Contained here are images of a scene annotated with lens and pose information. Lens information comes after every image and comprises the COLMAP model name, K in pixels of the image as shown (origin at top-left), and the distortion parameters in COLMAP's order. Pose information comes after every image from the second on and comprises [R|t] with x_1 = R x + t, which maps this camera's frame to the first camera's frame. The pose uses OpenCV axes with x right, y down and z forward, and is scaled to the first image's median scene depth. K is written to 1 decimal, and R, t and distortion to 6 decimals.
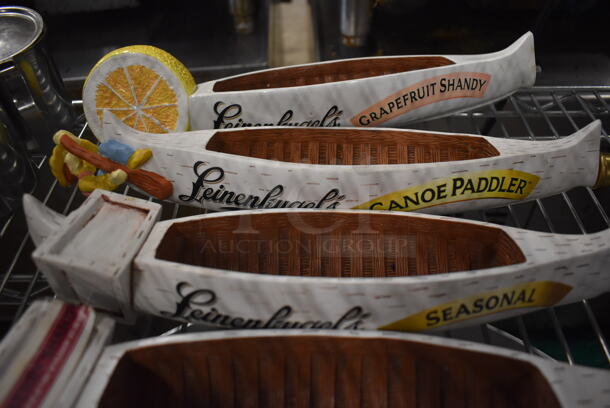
lens RADIAL K [[463.2, 0, 305.0], [0, 463.2, 204.0], [0, 0, 1]] dist [-0.125109, 0.042209]
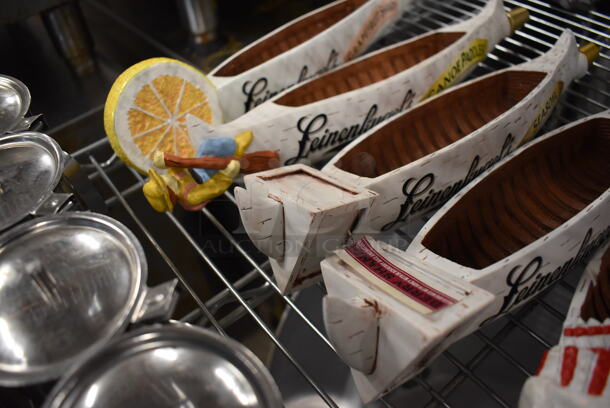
lens RADIAL K [[463.2, 0, 305.0], [0, 463.2, 204.0], [0, 0, 1]] dist [-0.125109, 0.042209]
pose [[0.778076, -0.467143, 0.419970, -0.661417], [0.478687, 0.873848, 0.085142, -0.002425], [-0.406763, 0.134787, 0.903535, 0.027960]]
